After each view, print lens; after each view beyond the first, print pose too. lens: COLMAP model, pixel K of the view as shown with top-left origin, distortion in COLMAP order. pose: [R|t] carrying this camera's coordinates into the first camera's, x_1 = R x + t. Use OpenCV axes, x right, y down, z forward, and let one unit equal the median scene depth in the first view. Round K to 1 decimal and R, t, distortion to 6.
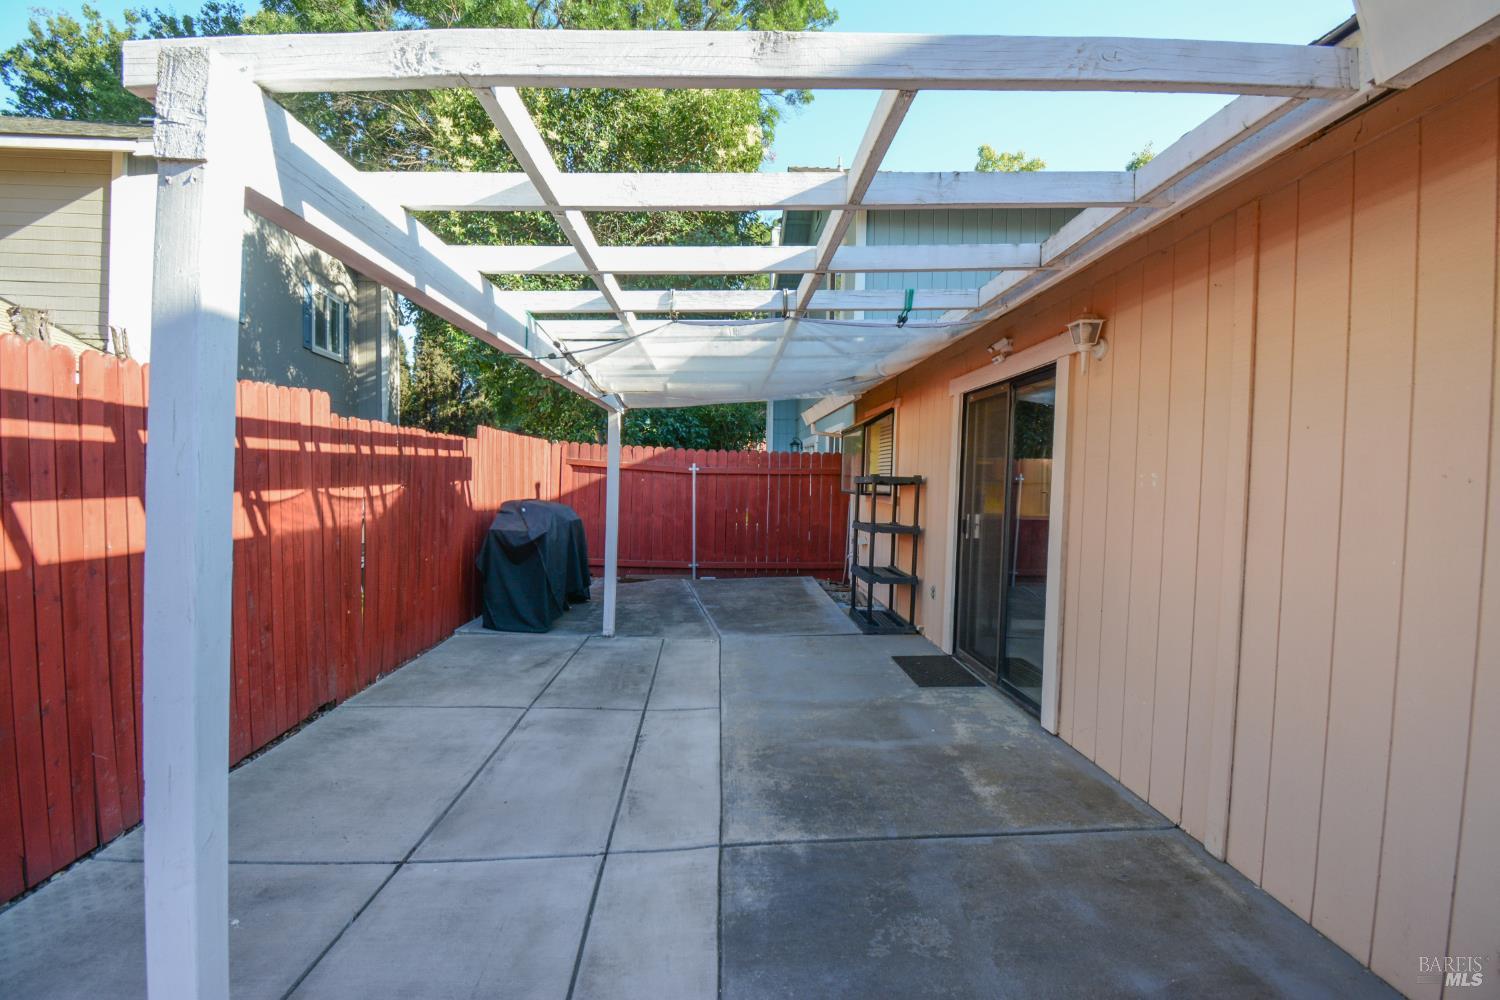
lens RADIAL K [[659.9, 0, 763.4], [0, 659.9, 510.9], [0, 0, 1]] dist [0.000586, -0.012682]
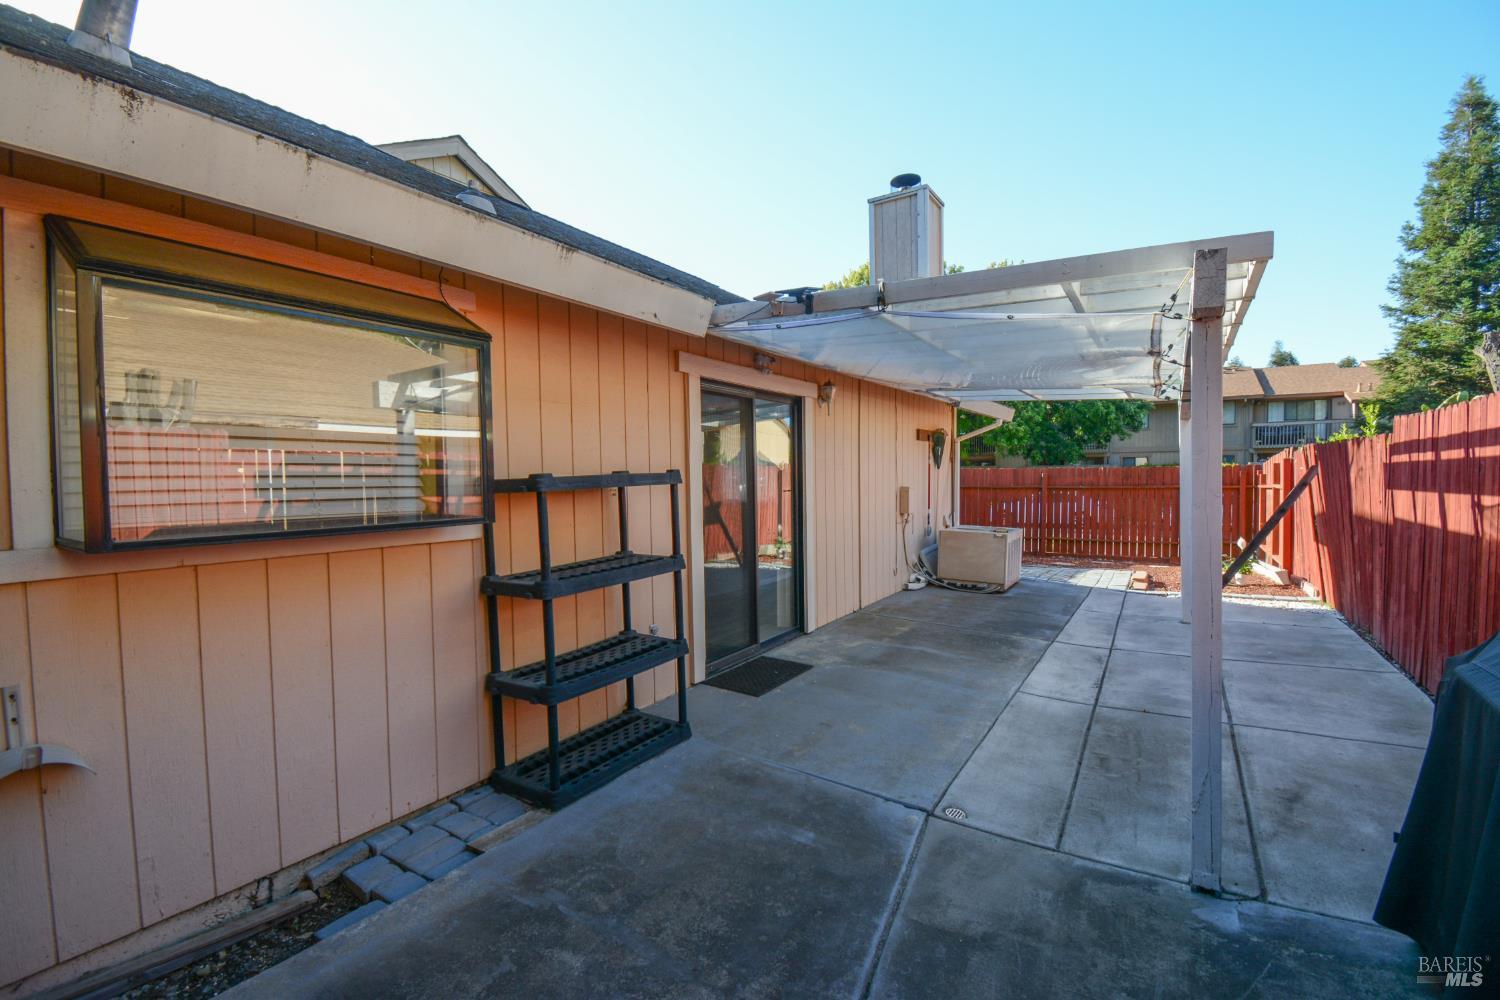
lens RADIAL K [[659.9, 0, 756.6], [0, 659.9, 503.3], [0, 0, 1]] dist [0.000586, -0.012682]
pose [[-0.806644, -0.043468, 0.589437, -0.316606], [0.018717, 0.994913, 0.098983, -0.109011], [-0.590741, 0.090877, -0.801727, 1.925817]]
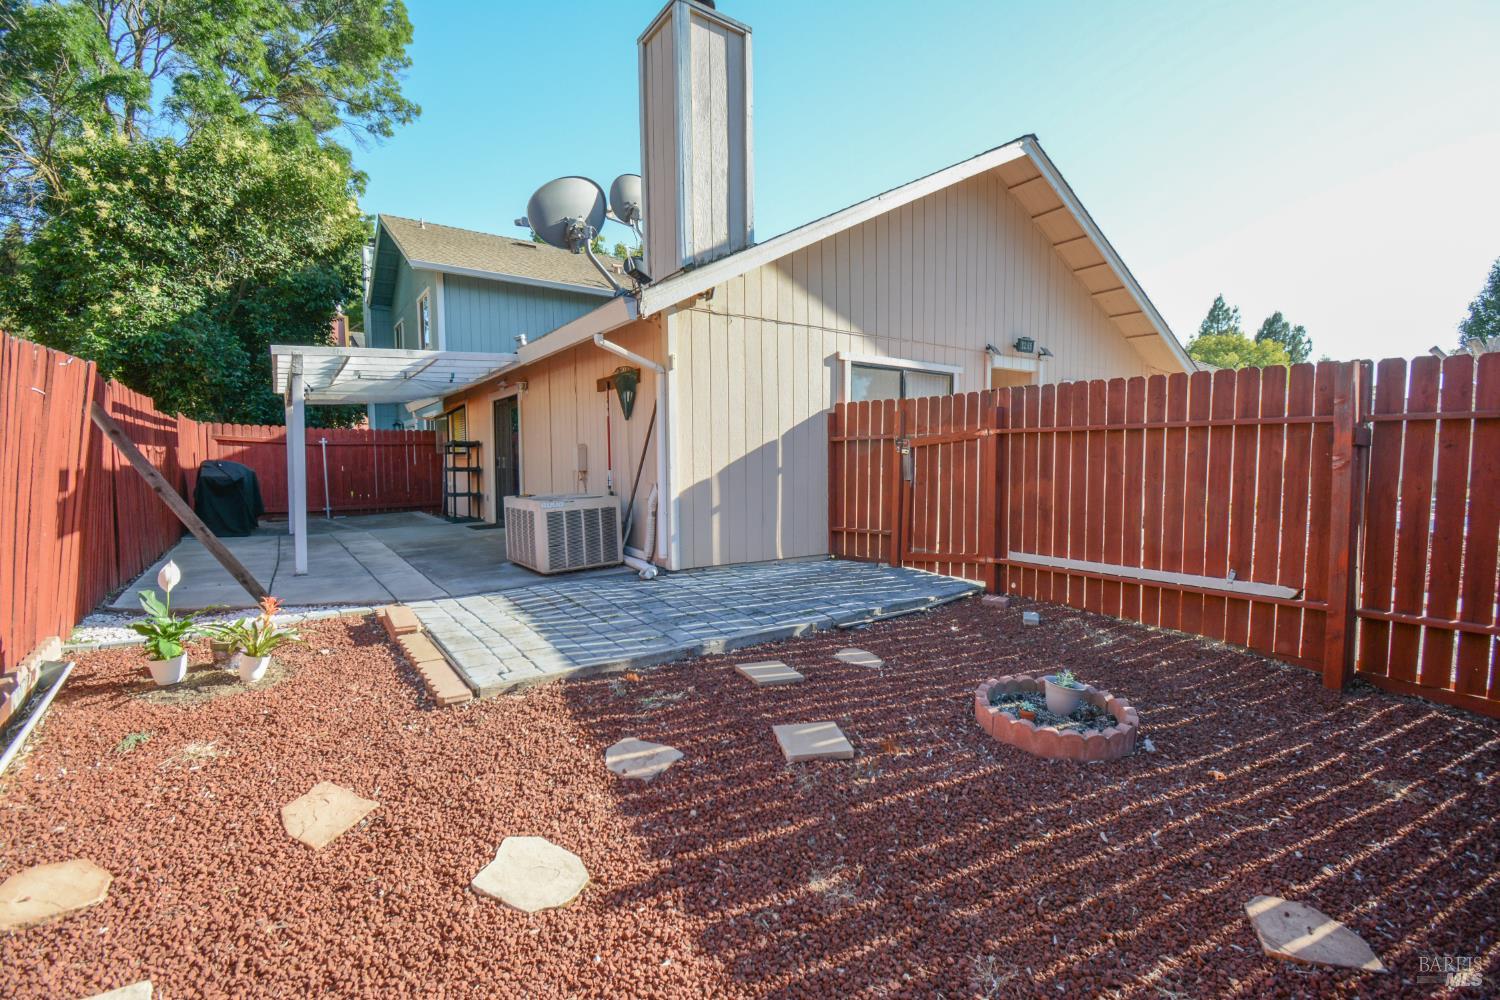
lens RADIAL K [[659.9, 0, 748.4], [0, 659.9, 505.9], [0, 0, 1]] dist [0.000586, -0.012682]
pose [[0.851933, -0.059280, 0.520284, -0.146991], [0.049371, 0.998239, 0.032895, 0.151829], [-0.521318, -0.002337, 0.853360, -1.453557]]
